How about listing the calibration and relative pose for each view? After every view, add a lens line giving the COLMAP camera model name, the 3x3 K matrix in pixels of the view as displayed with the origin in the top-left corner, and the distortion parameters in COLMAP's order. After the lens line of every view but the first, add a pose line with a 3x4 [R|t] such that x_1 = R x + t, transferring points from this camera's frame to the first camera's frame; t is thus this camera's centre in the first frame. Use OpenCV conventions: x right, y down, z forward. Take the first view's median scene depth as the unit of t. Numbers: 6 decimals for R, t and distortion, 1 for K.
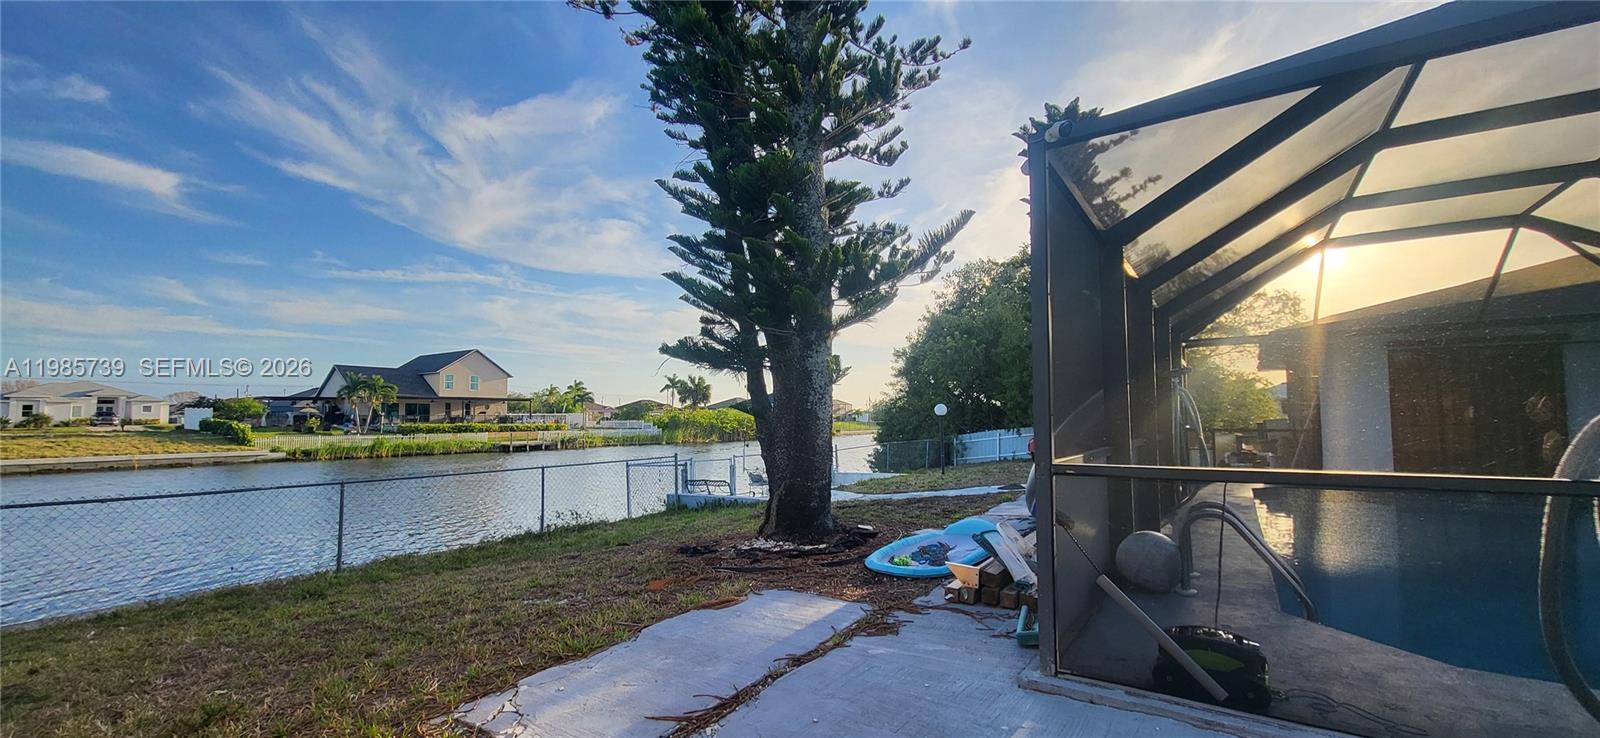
lens RADIAL K [[630.9, 0, 805.7], [0, 630.9, 336.3], [0, 0, 1]] dist [-0.000507, -0.000359]
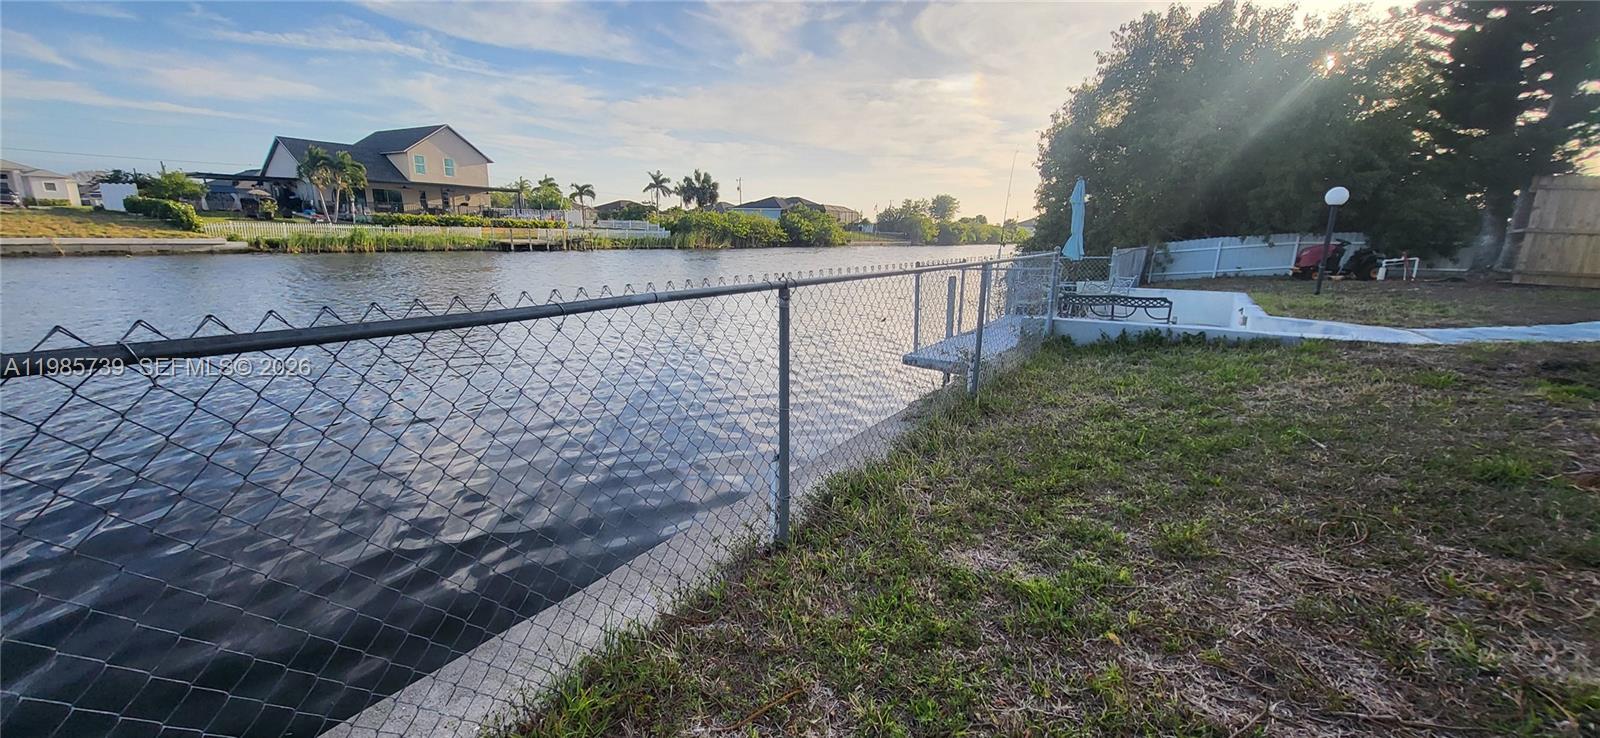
lens RADIAL K [[643.8, 0, 795.2], [0, 643.8, 367.0], [0, 0, 1]] dist [0.007006, -0.003693]
pose [[0.998594, 0.025906, 0.046258, -0.084905], [-0.039895, 0.941798, 0.333802, 0.016355], [-0.034918, -0.335178, 0.941507, 0.074128]]
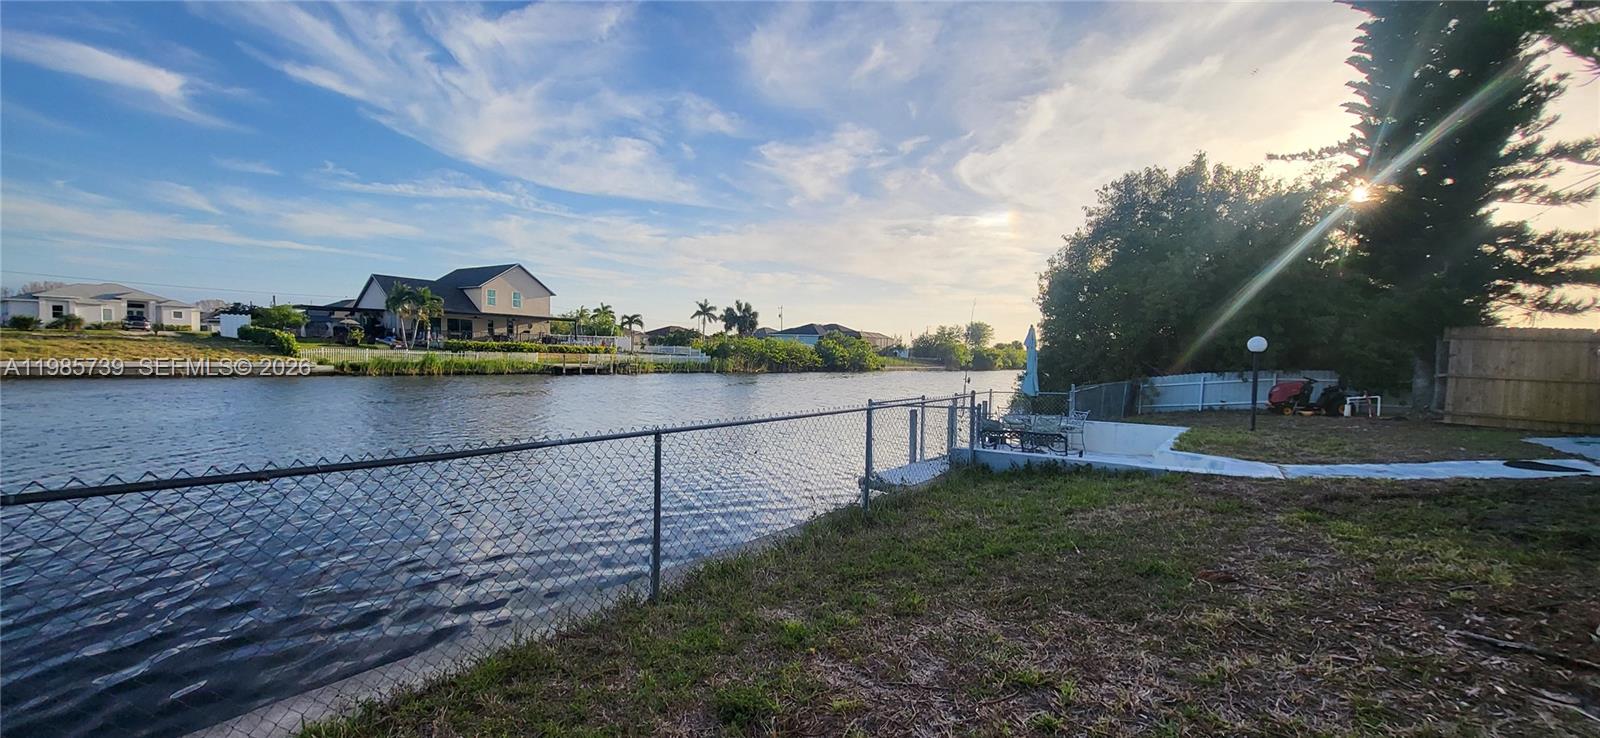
lens RADIAL K [[637.3, 0, 798.9], [0, 637.3, 352.2], [0, 0, 1]] dist [0.001756, -0.000139]
pose [[0.998827, 0.040289, -0.026877, -0.066967], [-0.036414, 0.990620, 0.131706, 0.009198], [0.031931, -0.130572, 0.990924, 0.053850]]
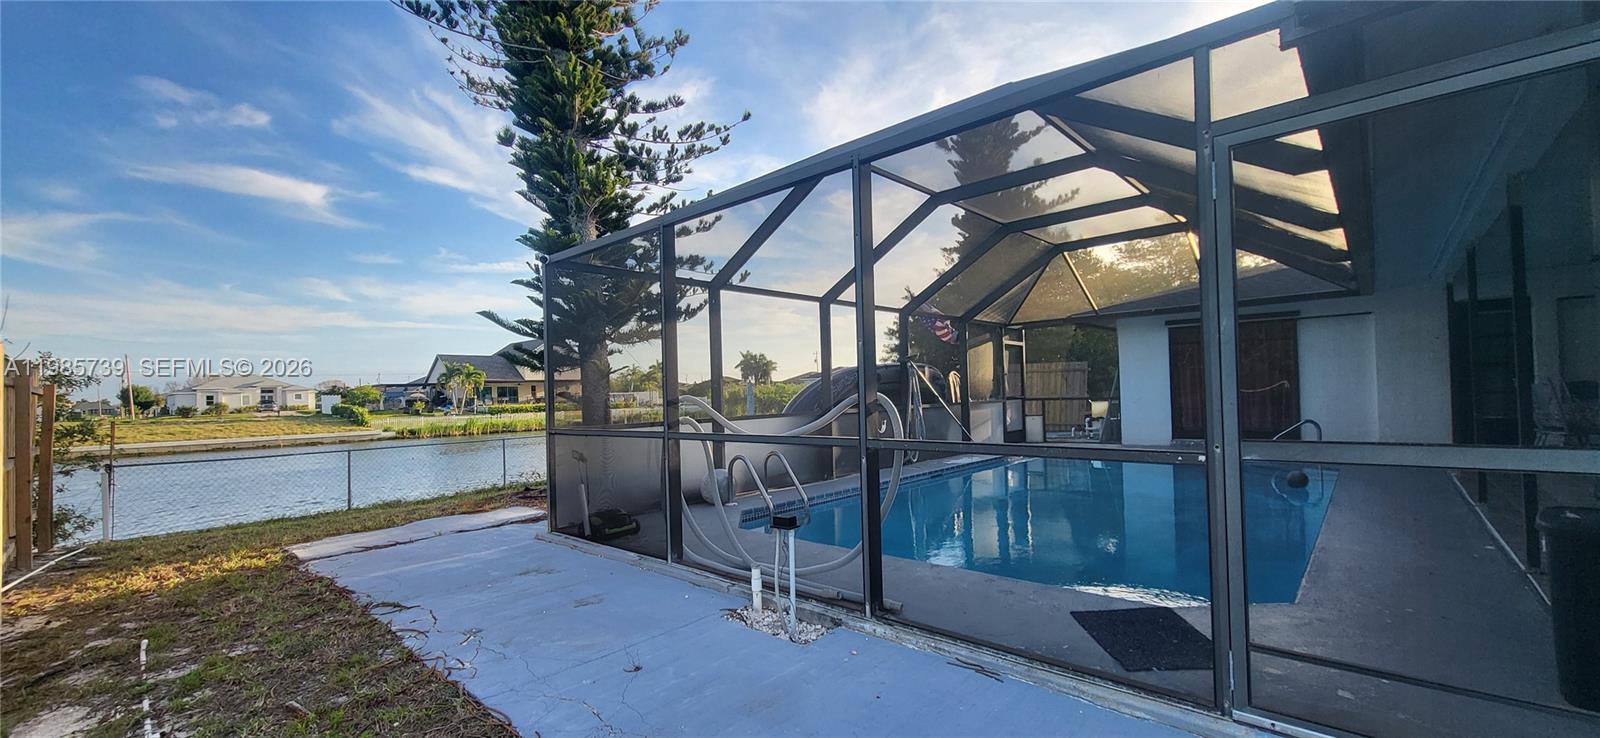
lens RADIAL K [[639.2, 0, 812.8], [0, 639.2, 307.8], [0, 0, 1]] dist [-0.001436, -0.000481]
pose [[0.989651, -0.041022, -0.137506, 0.066472], [0.040811, 0.999157, -0.004350, -0.005142], [0.137569, -0.001306, 0.990491, -0.038542]]
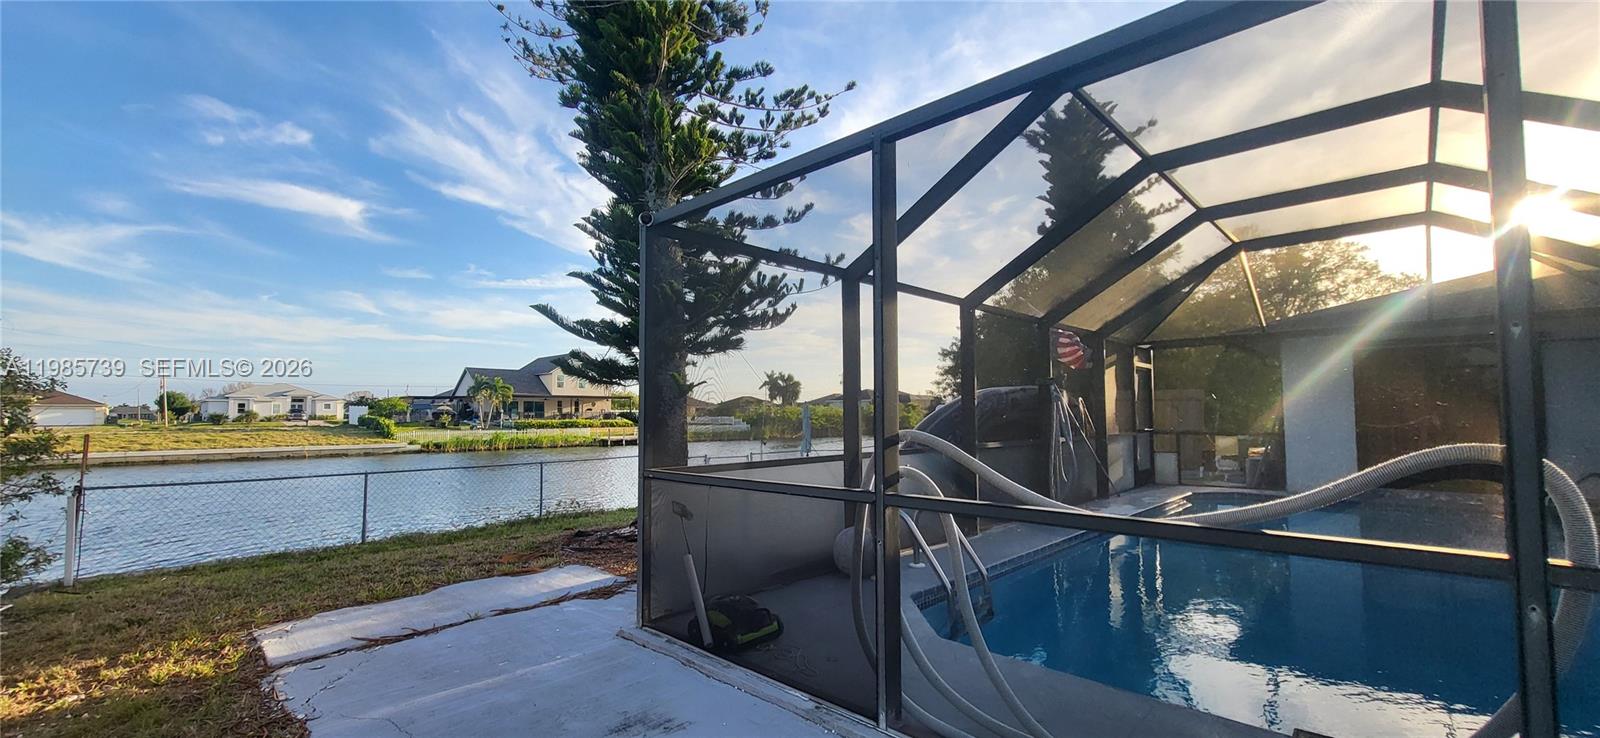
lens RADIAL K [[630.8, 0, 813.6], [0, 630.8, 317.9], [0, 0, 1]] dist [-0.001906, -0.000414]
pose [[0.986427, -0.024645, -0.162338, 0.042133], [0.021170, 0.999509, -0.023099, -0.003181], [0.162827, 0.019348, 0.986465, -0.011065]]
